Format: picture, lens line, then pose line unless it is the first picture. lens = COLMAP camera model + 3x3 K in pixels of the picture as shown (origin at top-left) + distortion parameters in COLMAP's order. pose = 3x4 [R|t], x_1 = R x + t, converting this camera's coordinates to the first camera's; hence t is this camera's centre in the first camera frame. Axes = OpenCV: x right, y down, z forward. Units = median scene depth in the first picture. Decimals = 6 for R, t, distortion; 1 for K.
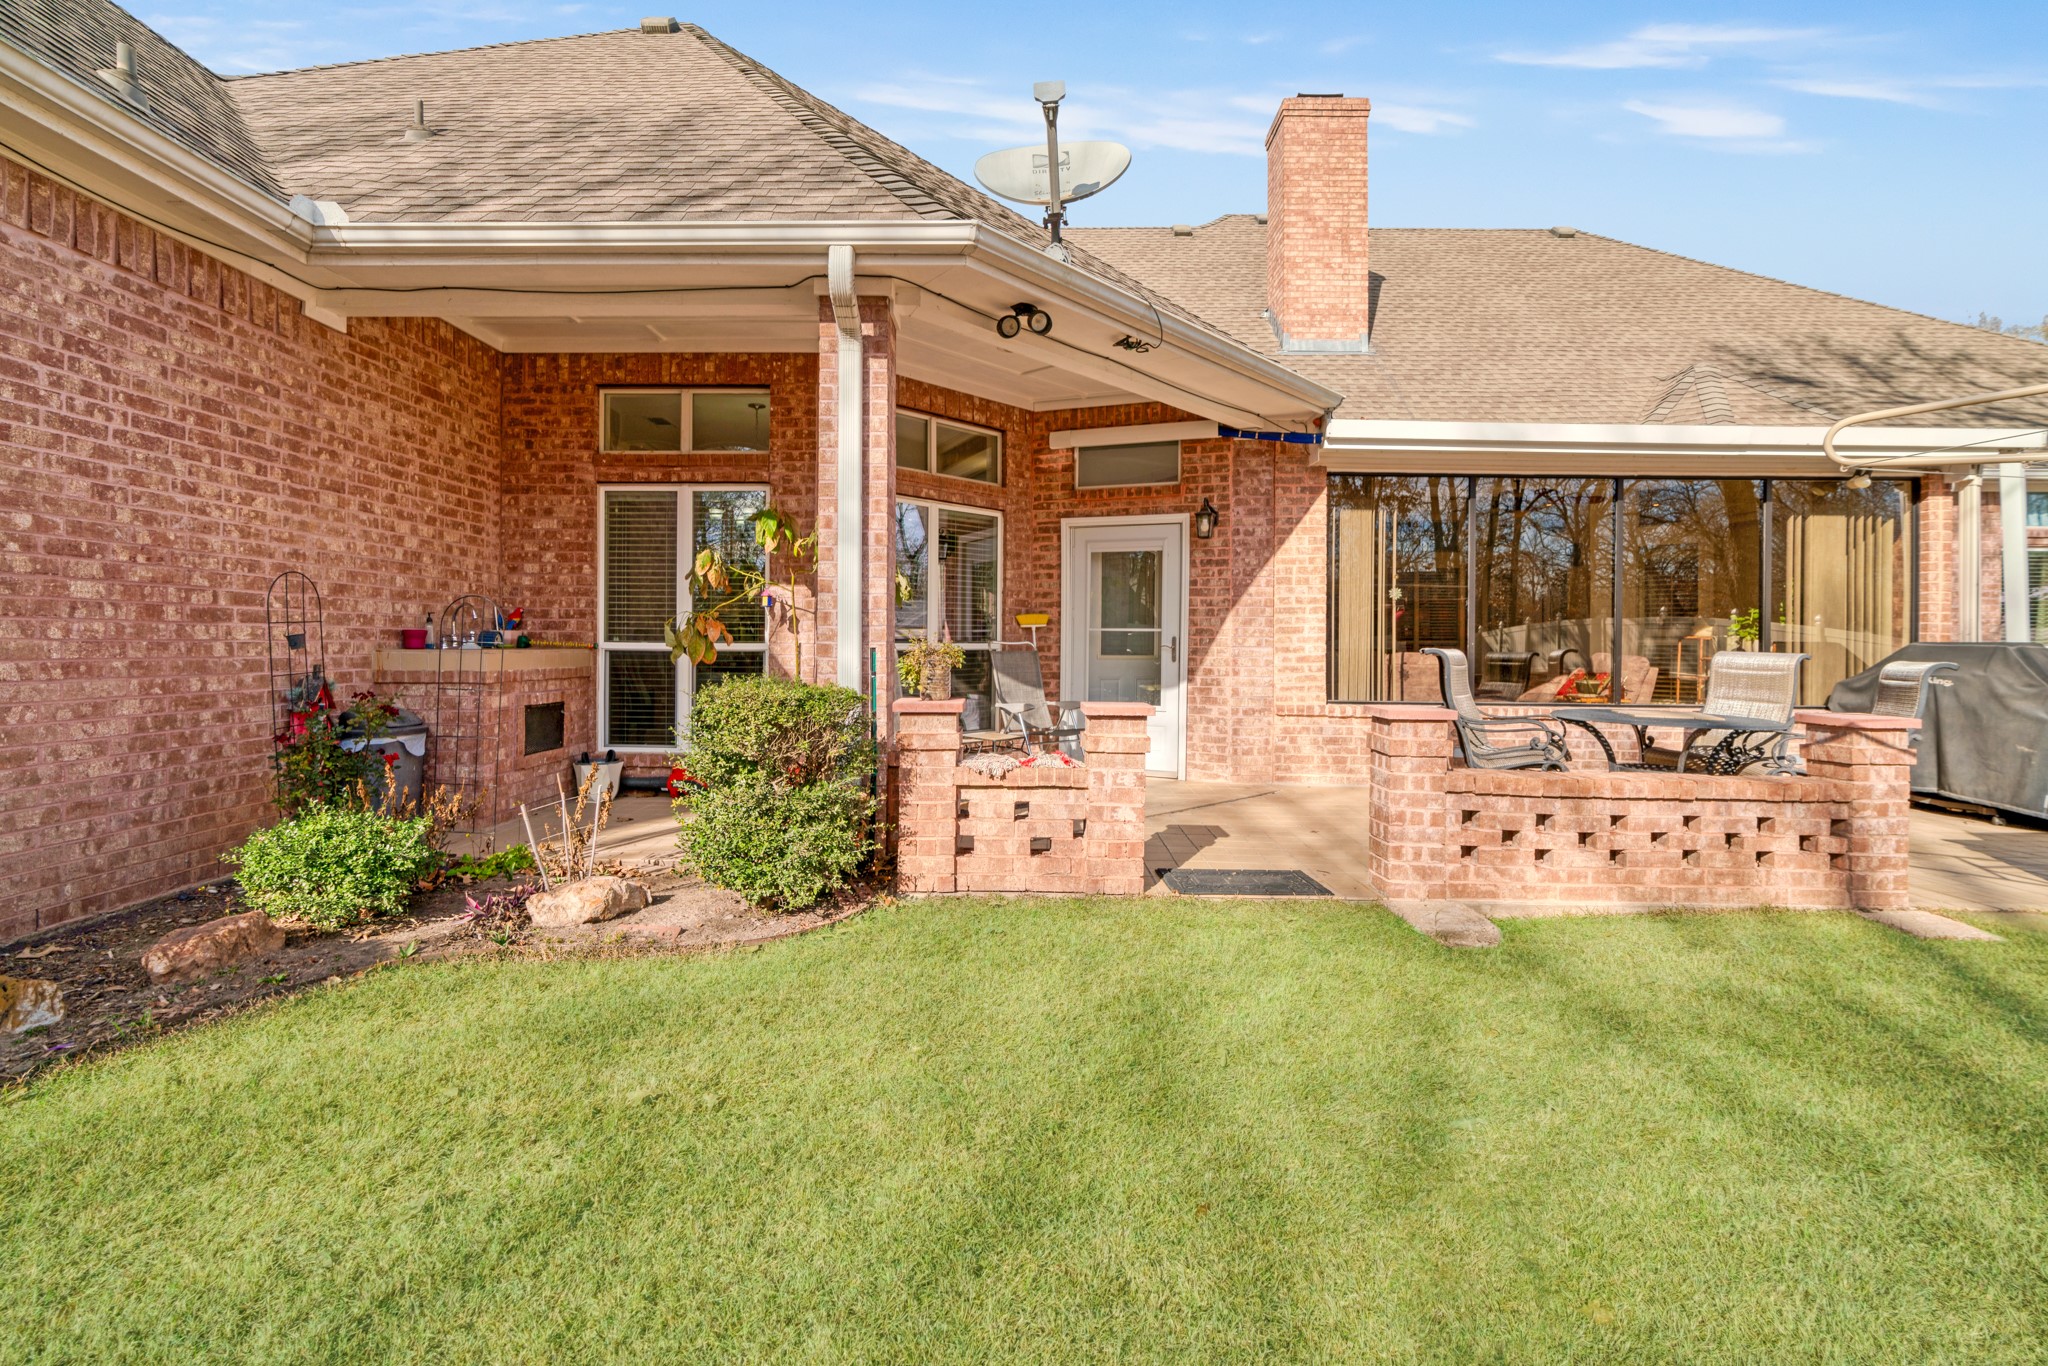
lens RADIAL K [[931.9, 0, 1022.8], [0, 931.9, 673.1], [0, 0, 1]] dist [-0.000845, 0.000548]
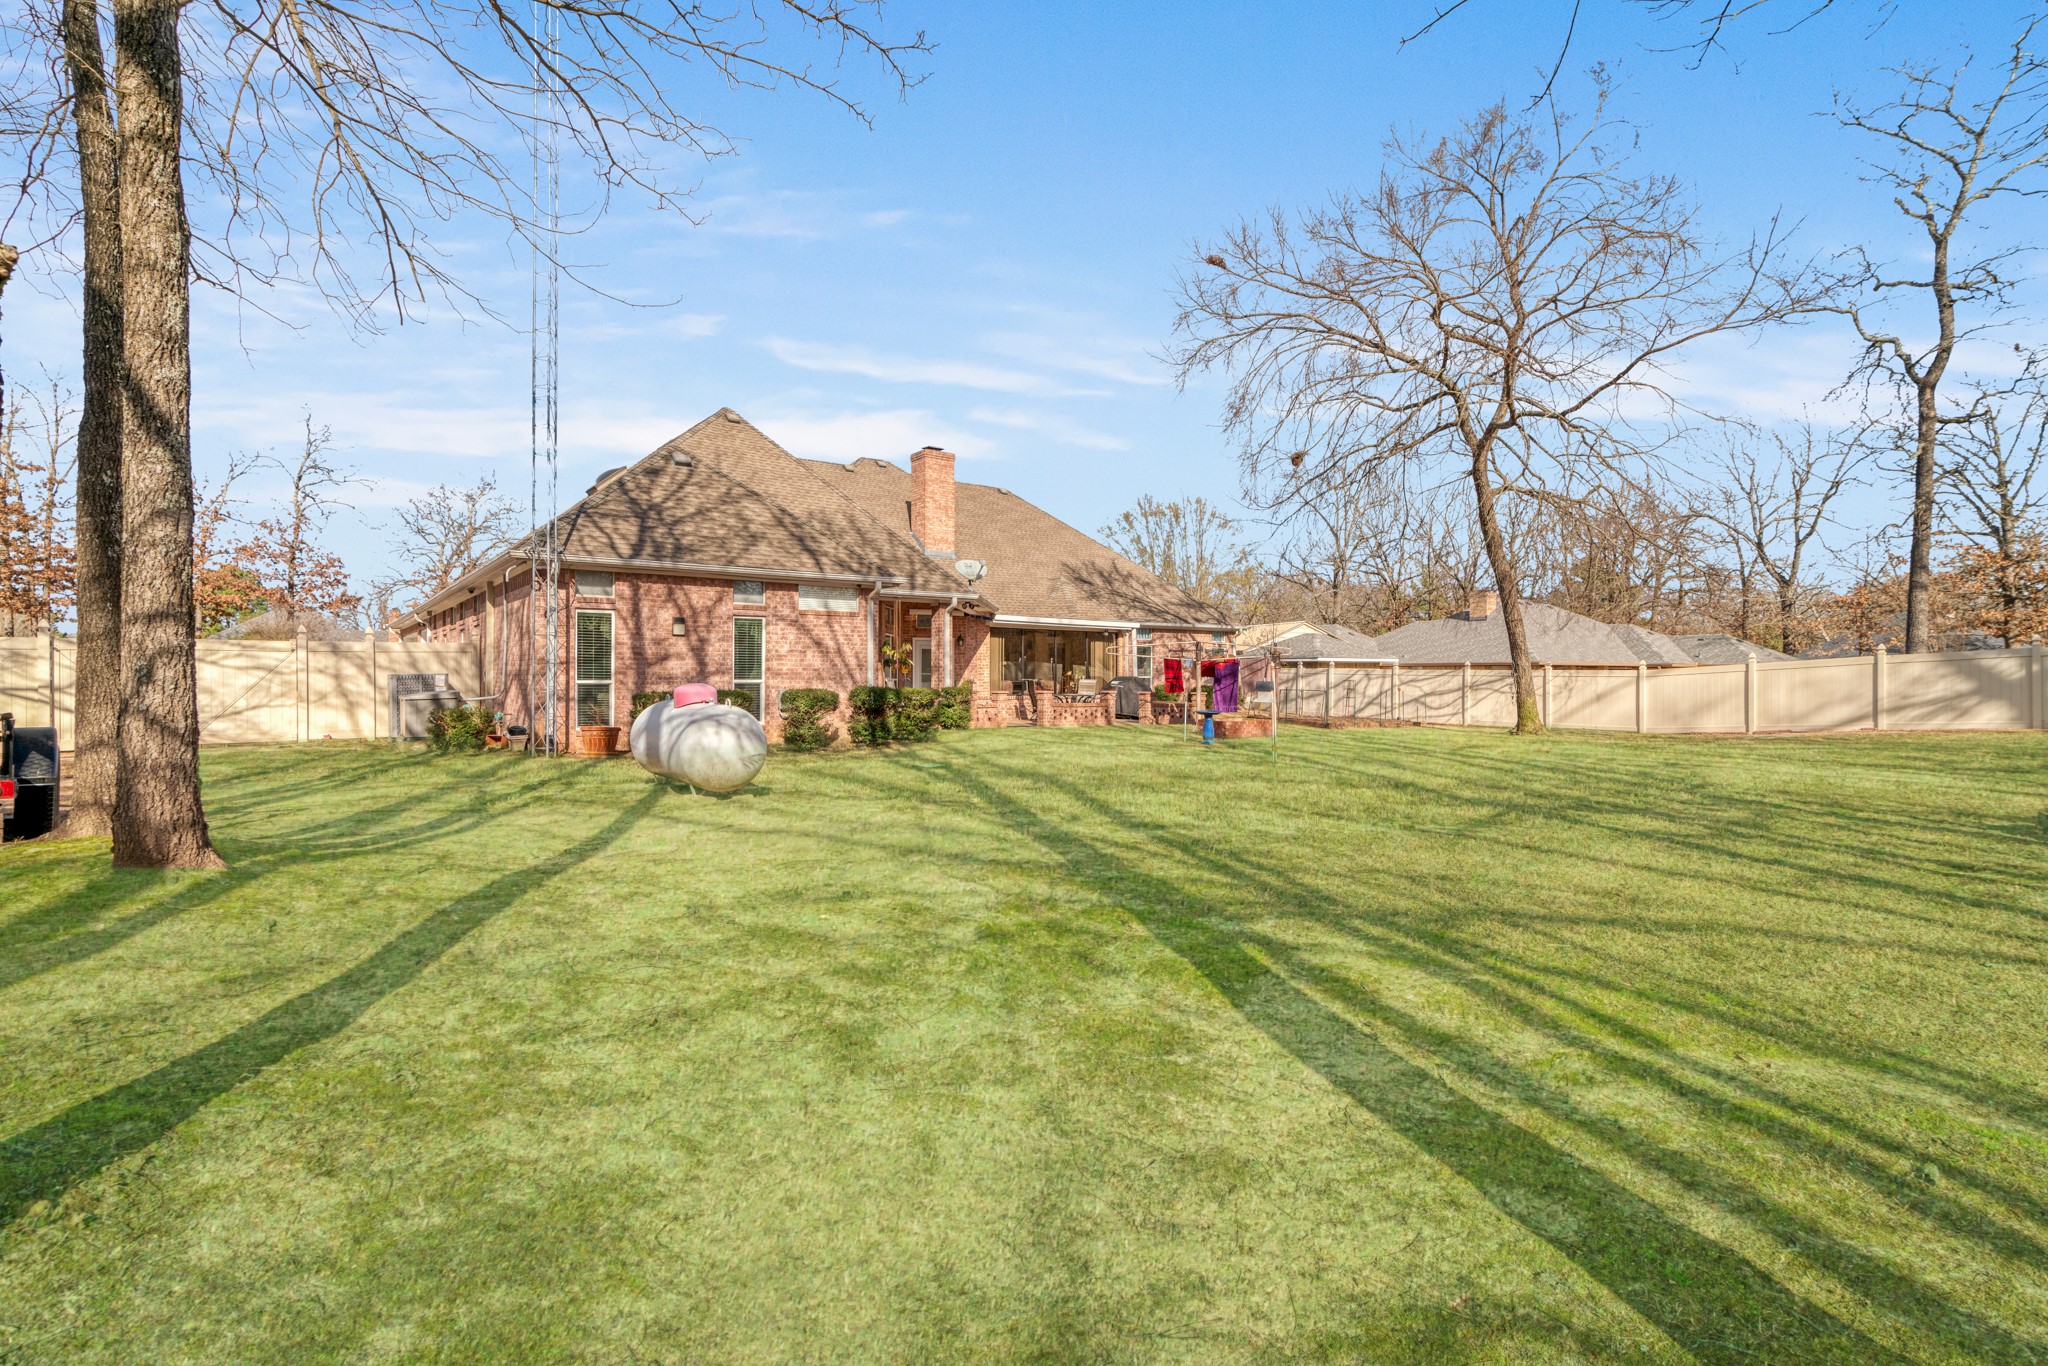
lens RADIAL K [[931.9, 0, 1024.3], [0, 931.9, 679.0], [0, 0, 1]] dist [-0.000845, 0.000548]
pose [[0.795849, -0.007842, 0.605445, -1.630199], [0.015906, 0.999842, -0.007958, 0.006086], [-0.605287, 0.015964, 0.795847, -1.780892]]
